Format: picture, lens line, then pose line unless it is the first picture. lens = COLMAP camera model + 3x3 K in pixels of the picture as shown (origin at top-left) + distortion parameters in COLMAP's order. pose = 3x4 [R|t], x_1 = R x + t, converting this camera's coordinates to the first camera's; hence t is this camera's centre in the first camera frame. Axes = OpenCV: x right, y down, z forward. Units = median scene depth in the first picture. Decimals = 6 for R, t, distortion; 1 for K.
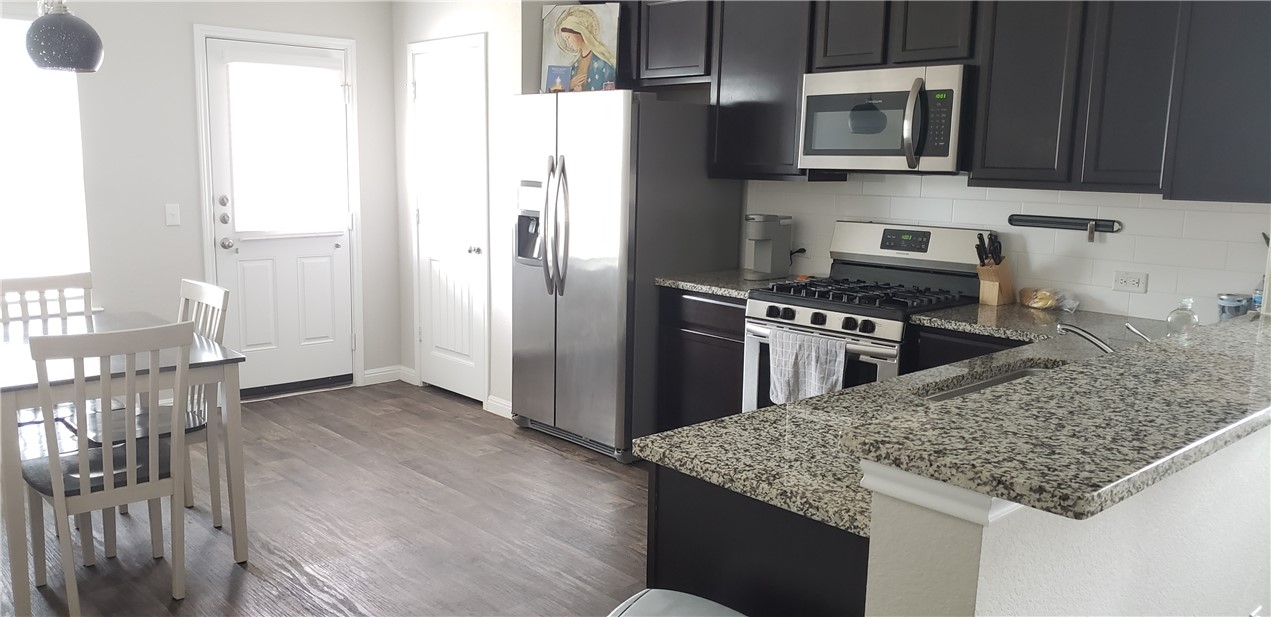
lens RADIAL K [[964.5, 0, 639.0], [0, 964.5, 318.3], [0, 0, 1]] dist [0.055910, -0.116862]
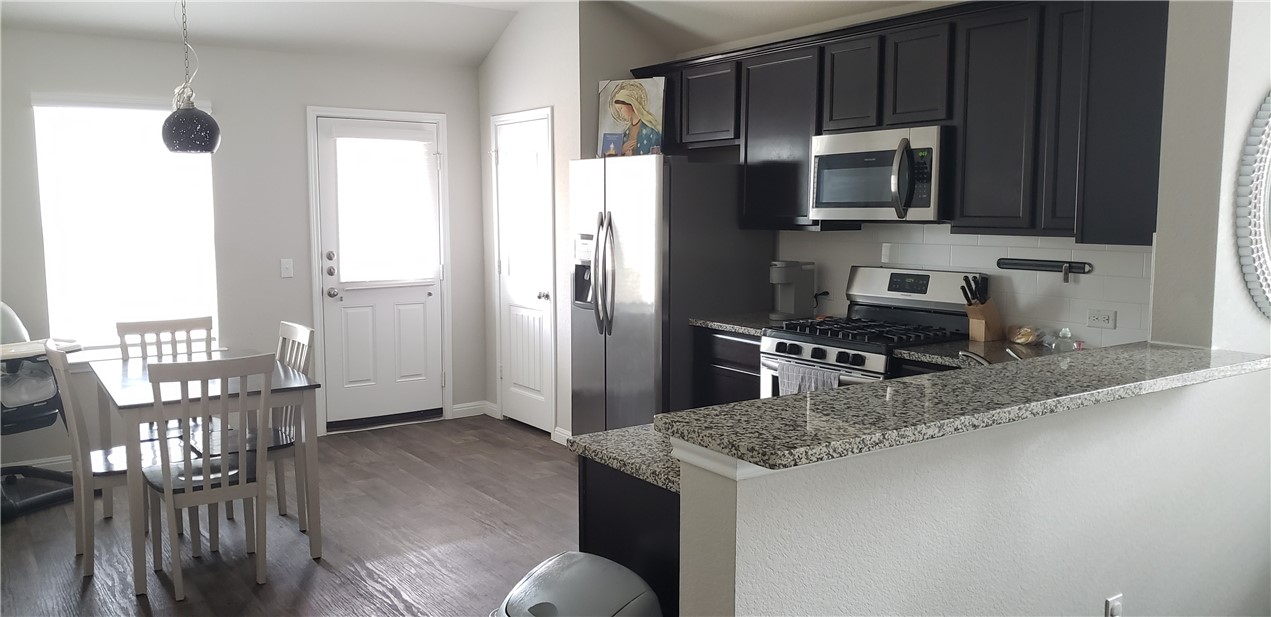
lens RADIAL K [[970.7, 0, 660.9], [0, 970.7, 310.2], [0, 0, 1]] dist [0.122928, -0.332790]
pose [[0.992257, -0.006576, -0.124031, 0.140262], [-0.000926, 0.998178, -0.060327, 0.018074], [0.124202, 0.059975, 0.990443, -0.136198]]
